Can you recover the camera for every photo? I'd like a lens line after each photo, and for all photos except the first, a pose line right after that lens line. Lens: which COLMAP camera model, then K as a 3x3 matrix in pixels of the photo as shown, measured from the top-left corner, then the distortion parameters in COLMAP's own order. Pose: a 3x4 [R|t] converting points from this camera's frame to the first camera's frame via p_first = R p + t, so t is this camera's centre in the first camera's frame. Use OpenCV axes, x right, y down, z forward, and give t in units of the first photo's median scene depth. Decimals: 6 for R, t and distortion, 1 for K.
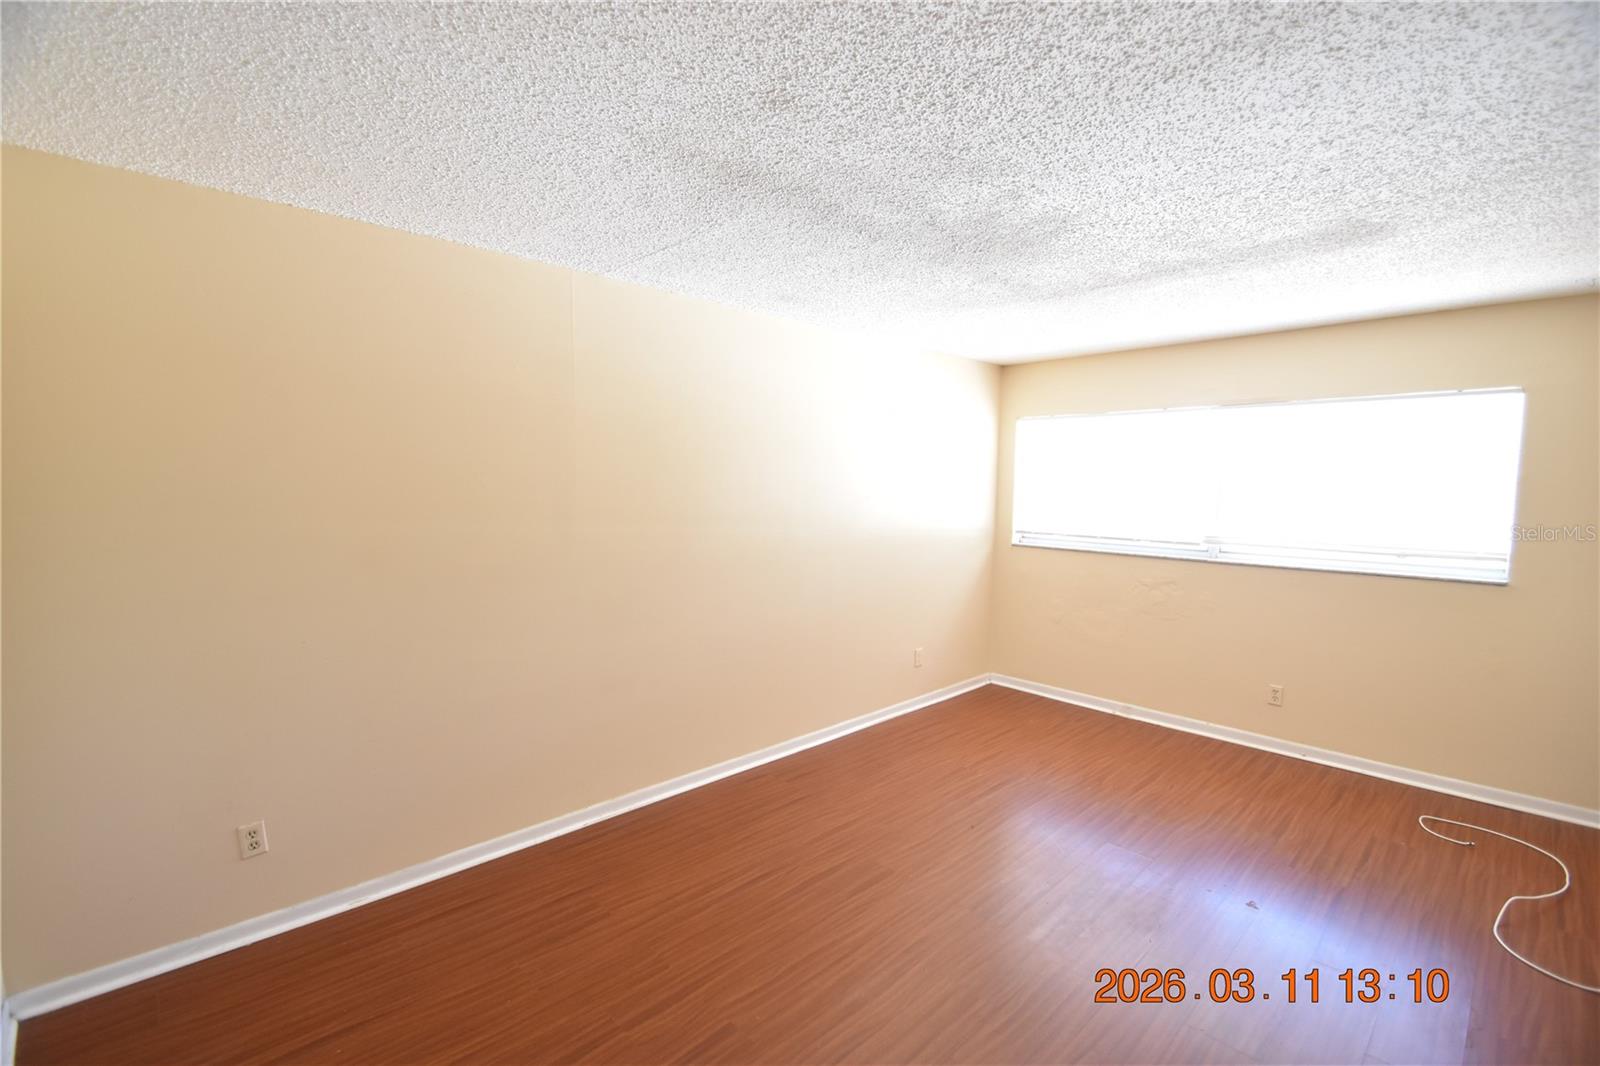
lens RADIAL K [[698.8, 0, 799.5], [0, 698.8, 545.4], [0, 0, 1]] dist [0.015593, -0.015090]
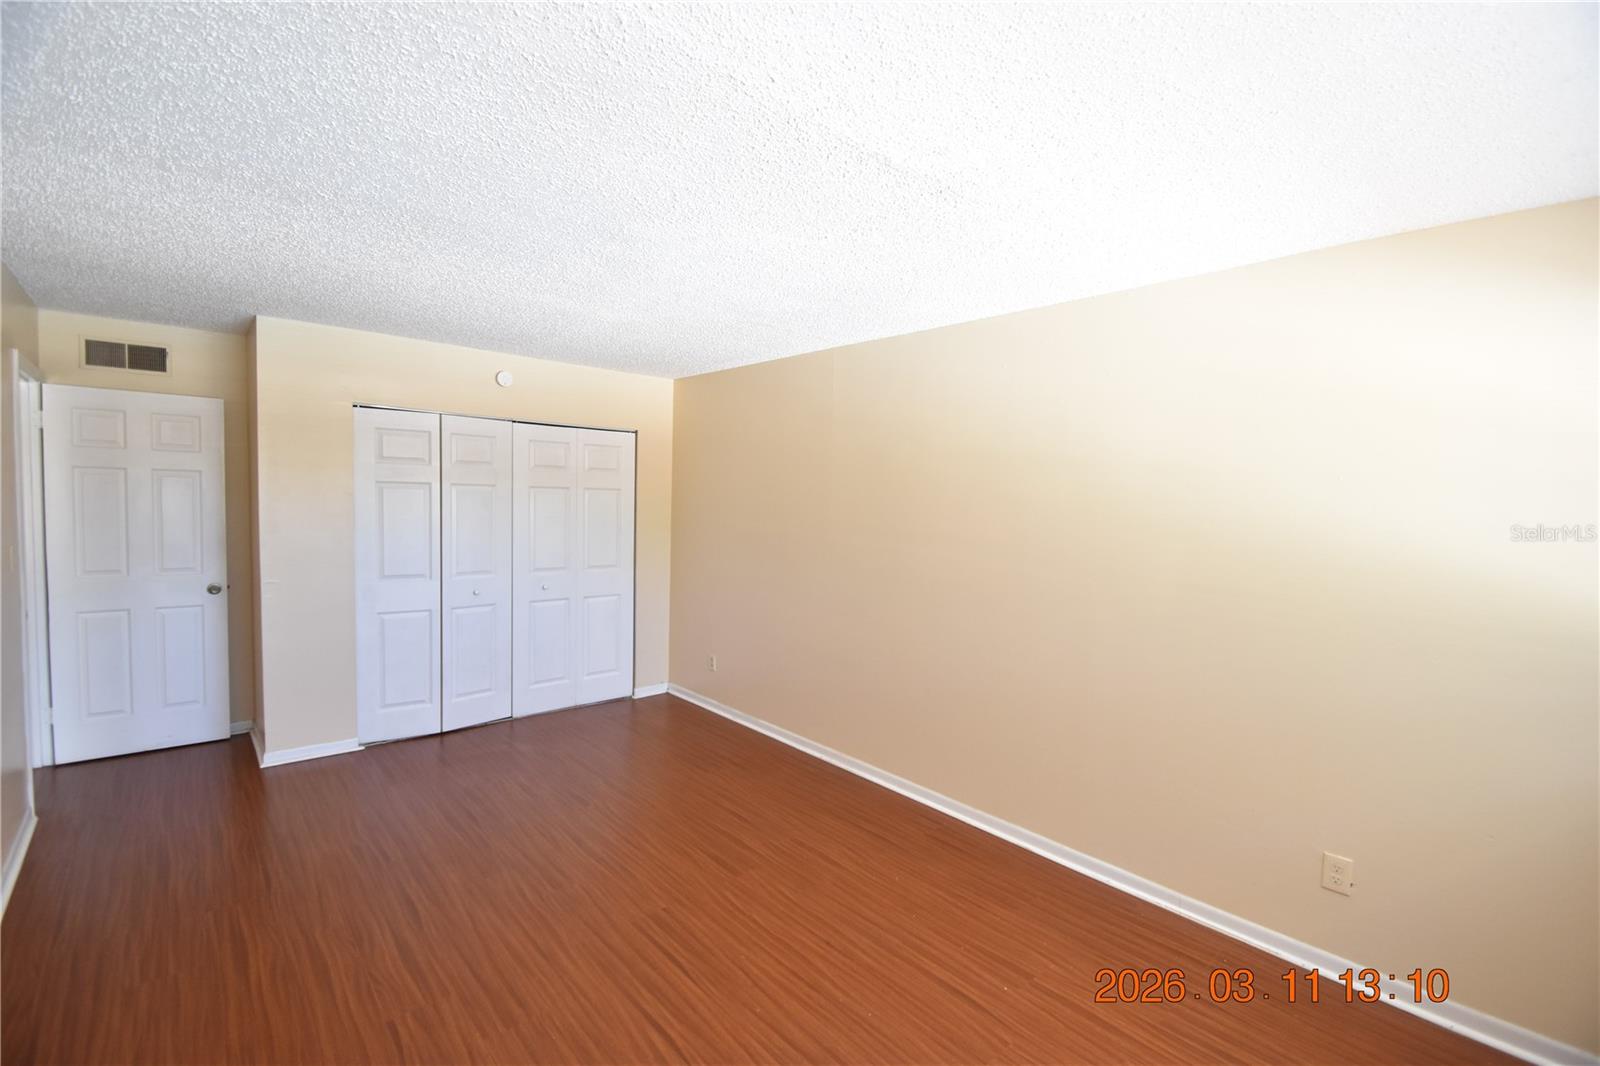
lens RADIAL K [[698.8, 0, 799.5], [0, 698.8, 545.4], [0, 0, 1]] dist [0.015593, -0.015090]
pose [[-0.035480, 0.054893, -0.997862, 0.962729], [-0.119362, 0.991110, 0.058766, -0.073214], [0.992217, 0.121192, -0.028612, 0.904616]]
